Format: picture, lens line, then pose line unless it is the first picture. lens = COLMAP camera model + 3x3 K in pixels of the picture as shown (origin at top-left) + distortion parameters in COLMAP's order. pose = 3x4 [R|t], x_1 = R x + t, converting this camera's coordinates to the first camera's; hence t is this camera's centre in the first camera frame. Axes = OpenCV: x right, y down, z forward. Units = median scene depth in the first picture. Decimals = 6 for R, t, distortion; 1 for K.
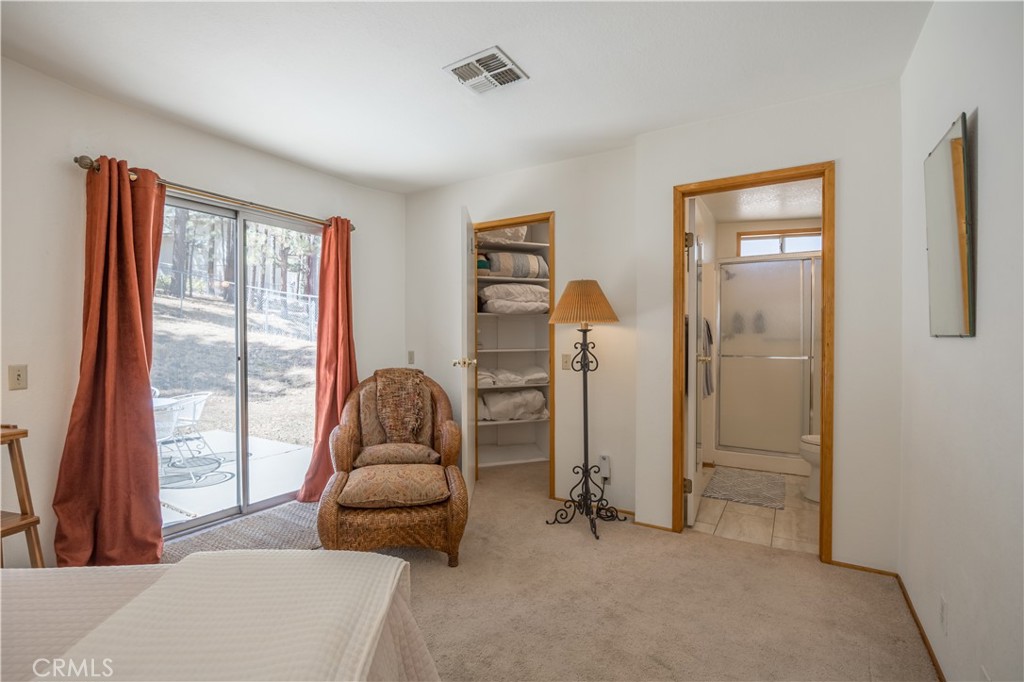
lens RADIAL K [[470.3, 0, 513.6], [0, 470.3, 341.7], [0, 0, 1]] dist [-0.017353, -0.001805]
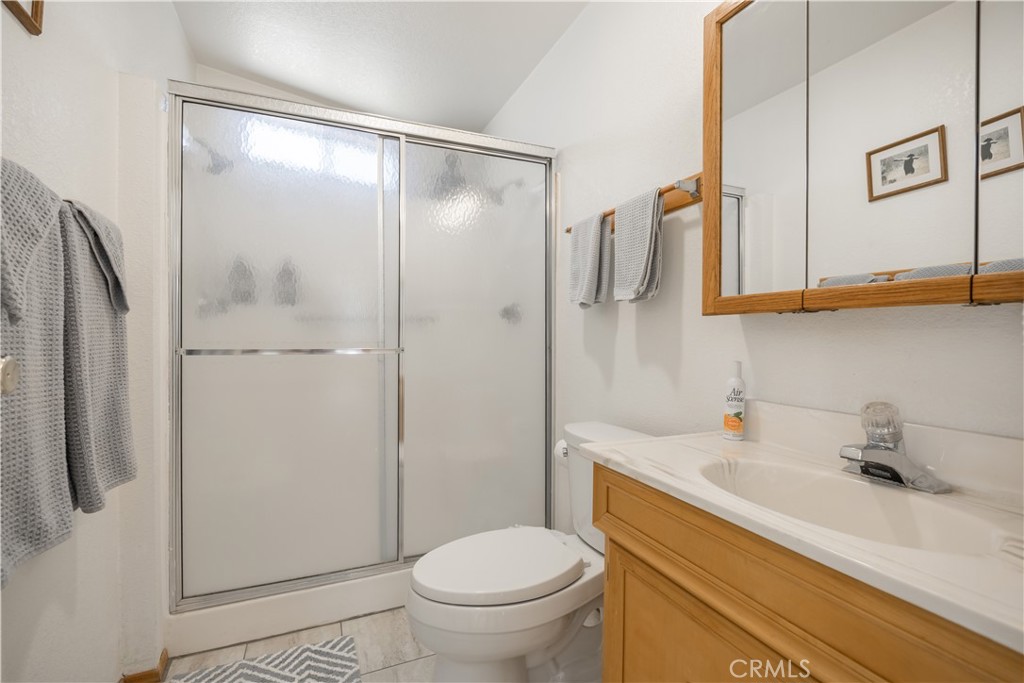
lens RADIAL K [[445.5, 0, 512.9], [0, 445.5, 338.9], [0, 0, 1]] dist [-0.011391, -0.000101]
pose [[0.575718, -0.003185, 0.817642, 0.464468], [0.003386, 0.999993, 0.001511, 0.029971], [-0.817641, 0.001899, 0.575725, 0.892861]]
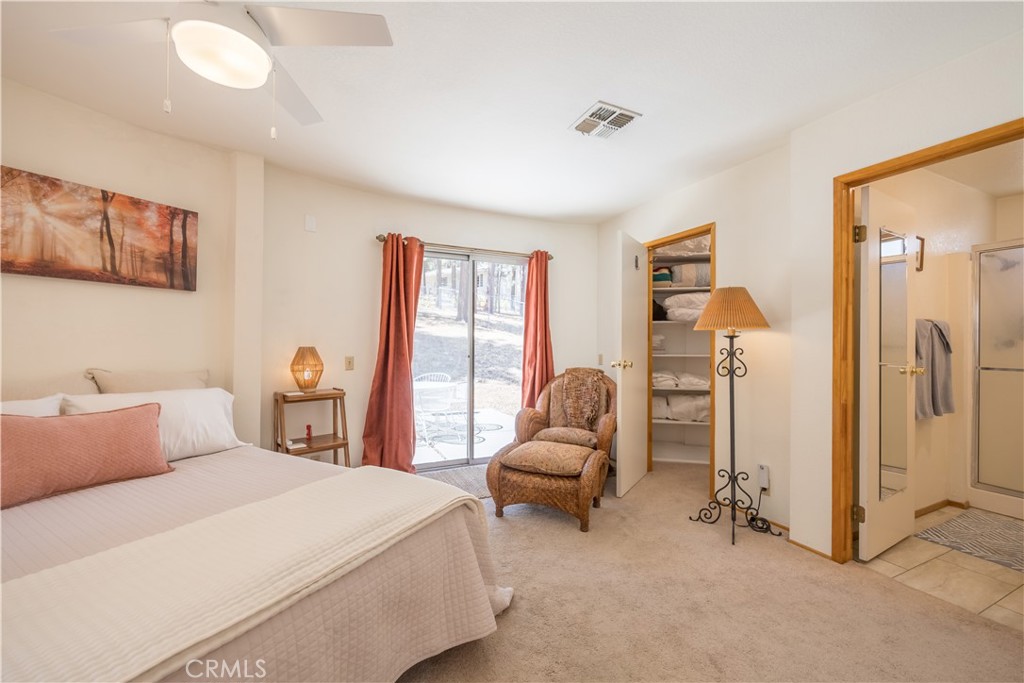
lens RADIAL K [[416.4, 0, 519.7], [0, 416.4, 339.6], [0, 0, 1]] dist [-0.007984, 0.000643]
pose [[0.838996, 0.001749, -0.544135, 0.256865], [-0.011502, 0.999828, -0.014522, 0.000909], [0.544016, 0.018443, 0.838872, -0.001172]]
